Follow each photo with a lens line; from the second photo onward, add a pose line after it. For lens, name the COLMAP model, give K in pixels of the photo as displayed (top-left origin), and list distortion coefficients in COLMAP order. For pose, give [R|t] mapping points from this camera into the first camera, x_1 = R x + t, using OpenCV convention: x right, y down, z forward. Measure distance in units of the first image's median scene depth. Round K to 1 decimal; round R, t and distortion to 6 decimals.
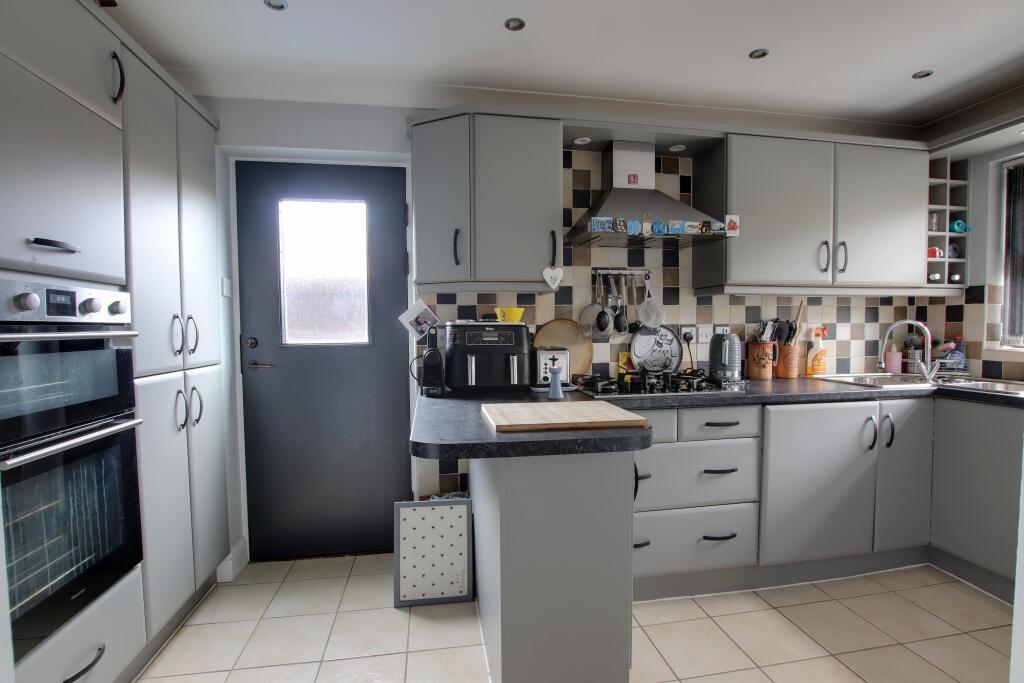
lens RADIAL K [[481.8, 0, 512.9], [0, 481.8, 348.4], [0, 0, 1]] dist [-0.027450, 0.001796]
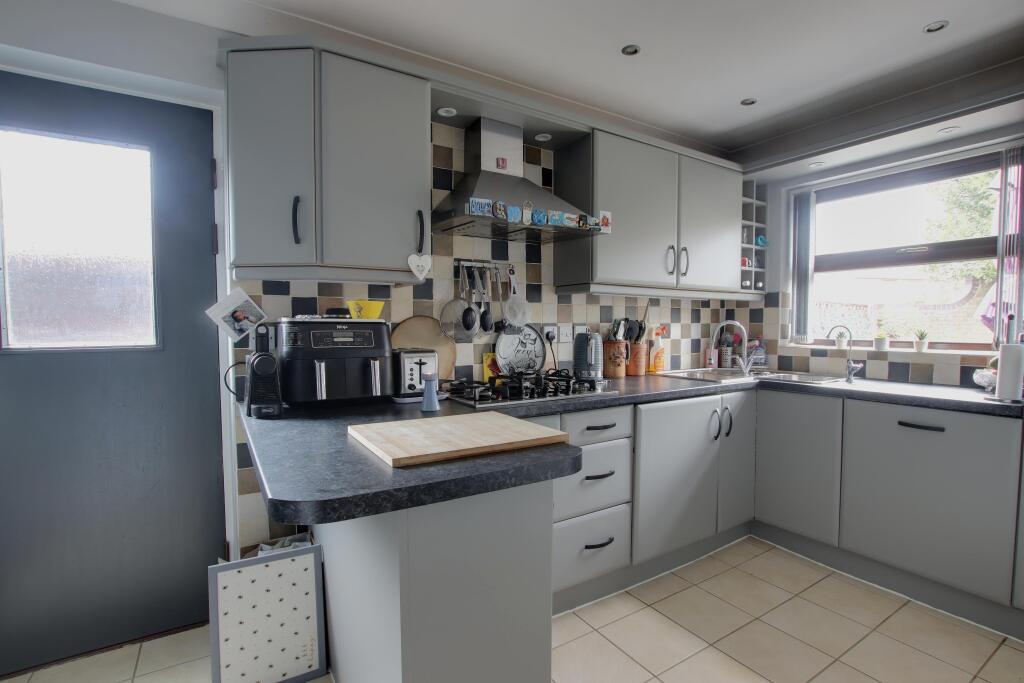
lens RADIAL K [[481.8, 0, 512.9], [0, 481.8, 348.4], [0, 0, 1]] dist [-0.027450, 0.001796]
pose [[0.925558, -0.011657, 0.378427, -0.077033], [0.010924, 0.999932, 0.004083, -0.004738], [-0.378449, 0.000355, 0.925622, 0.143741]]
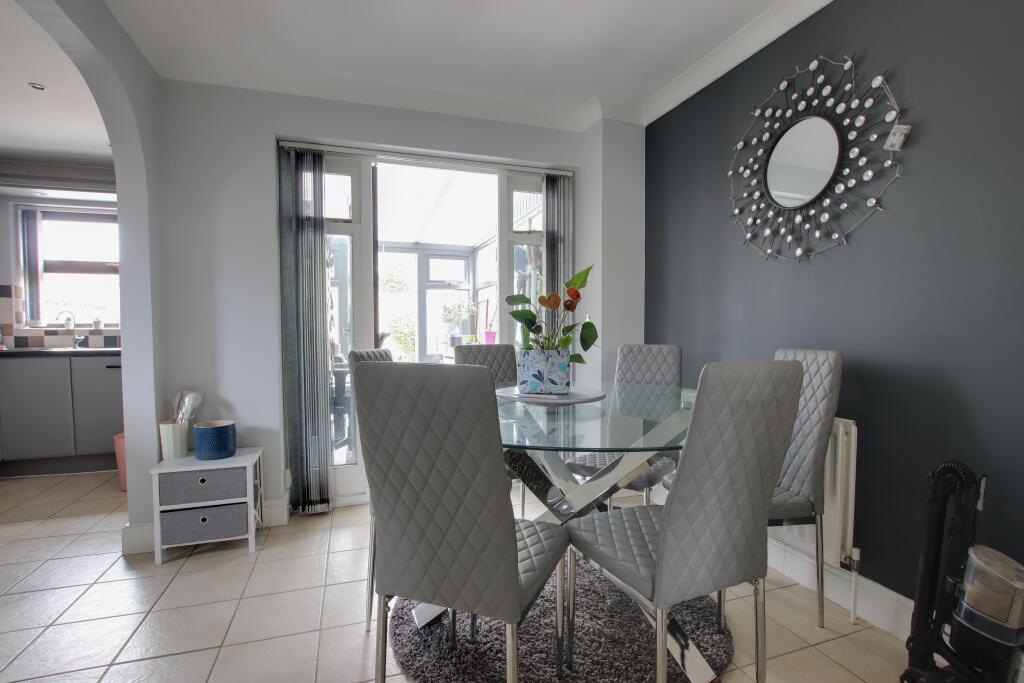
lens RADIAL K [[481.8, 0, 512.9], [0, 481.8, 348.4], [0, 0, 1]] dist [-0.027450, 0.001796]
pose [[-0.147632, -0.036538, 0.988367, -0.713210], [0.046024, 0.997981, 0.043768, 0.074006], [-0.987971, 0.051950, -0.145653, -0.345562]]
